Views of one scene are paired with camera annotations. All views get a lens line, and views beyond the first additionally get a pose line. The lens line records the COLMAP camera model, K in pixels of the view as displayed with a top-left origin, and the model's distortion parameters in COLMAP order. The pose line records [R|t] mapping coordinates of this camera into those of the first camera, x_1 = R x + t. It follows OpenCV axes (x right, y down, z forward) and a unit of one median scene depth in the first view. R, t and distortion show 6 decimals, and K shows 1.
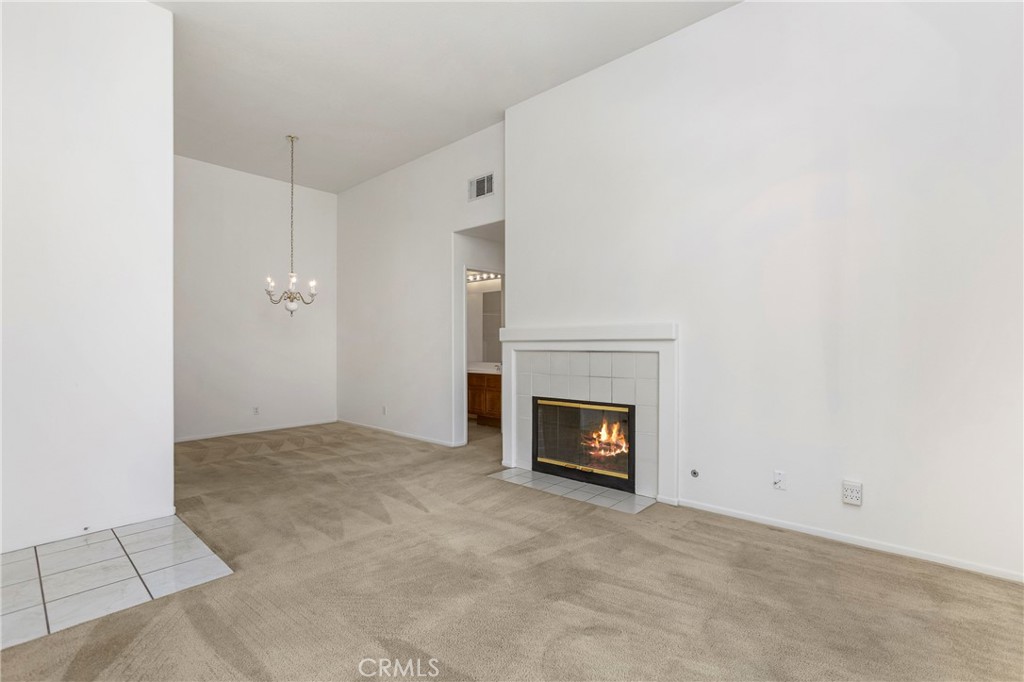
lens RADIAL K [[463.2, 0, 512.0], [0, 463.2, 341.0], [0, 0, 1]] dist [-0.003252, 0.000242]
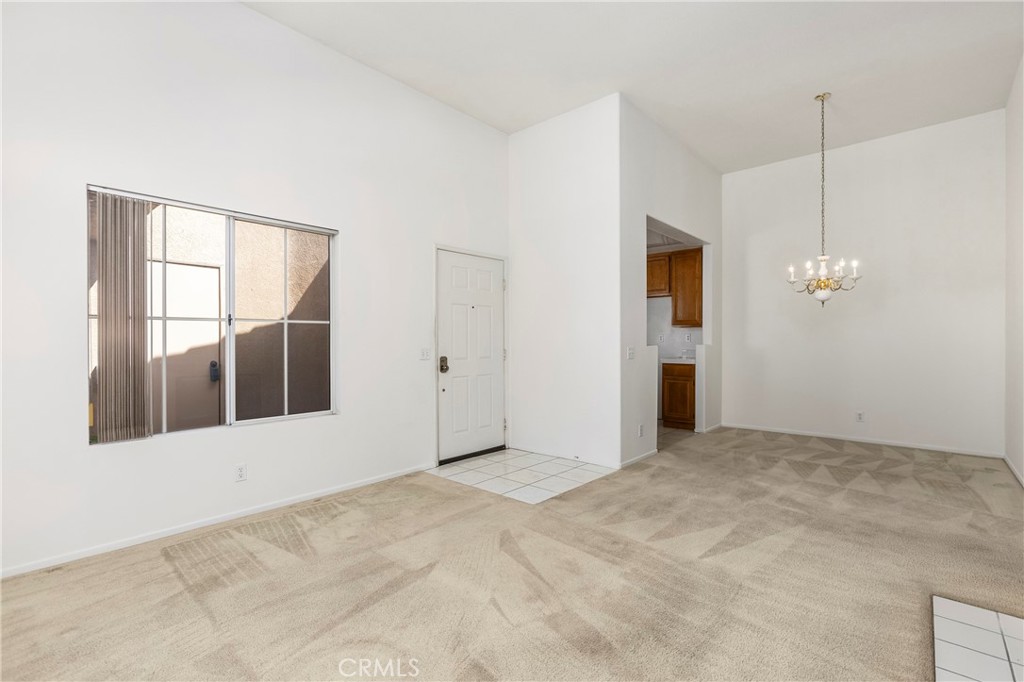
lens RADIAL K [[463.2, 0, 512.0], [0, 463.2, 341.0], [0, 0, 1]] dist [-0.003252, 0.000242]
pose [[0.017433, 0.003934, -0.999840, 0.529445], [0.009910, 0.999942, 0.004107, -0.001509], [0.999799, -0.009980, 0.017393, 0.602664]]
